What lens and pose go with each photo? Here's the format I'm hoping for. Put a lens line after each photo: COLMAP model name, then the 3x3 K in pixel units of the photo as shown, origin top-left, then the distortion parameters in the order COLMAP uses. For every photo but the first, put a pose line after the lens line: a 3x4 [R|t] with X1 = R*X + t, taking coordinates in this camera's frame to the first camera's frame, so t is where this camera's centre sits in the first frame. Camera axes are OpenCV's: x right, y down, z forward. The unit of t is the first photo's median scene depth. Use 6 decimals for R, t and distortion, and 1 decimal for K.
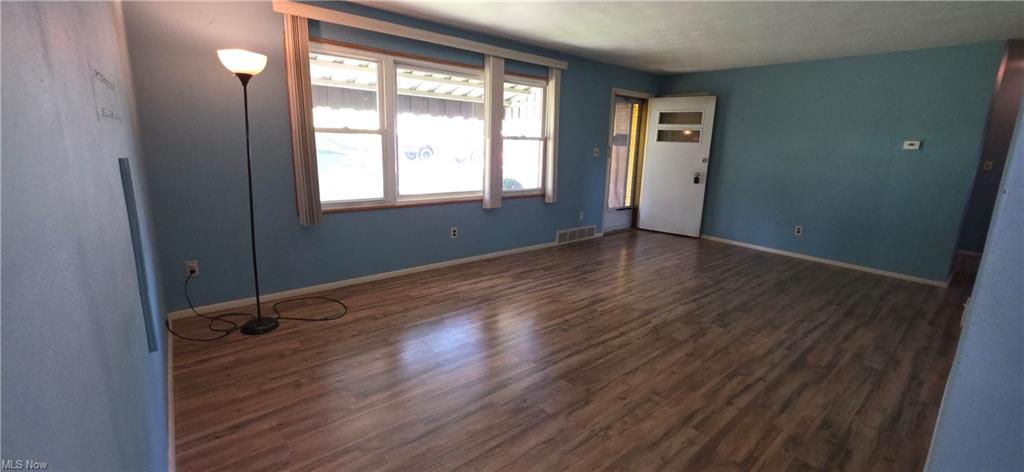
lens RADIAL K [[410.4, 0, 514.9], [0, 410.4, 222.8], [0, 0, 1]] dist [0.001190, 0.000185]
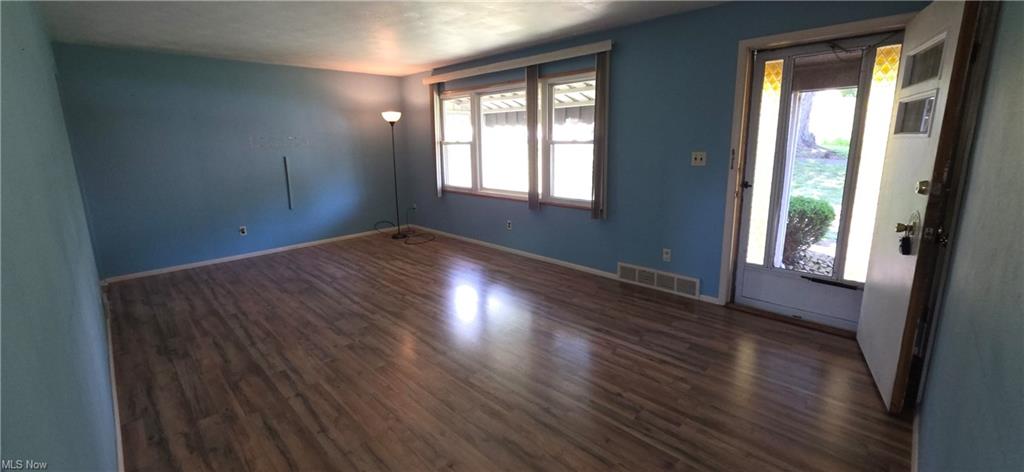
lens RADIAL K [[410.4, 0, 514.9], [0, 410.4, 222.8], [0, 0, 1]] dist [0.001190, 0.000185]
pose [[0.090908, 0.161972, -0.982599, 1.318778], [-0.175680, 0.973818, 0.144271, -0.201836], [0.980241, 0.159508, 0.116983, 1.141799]]
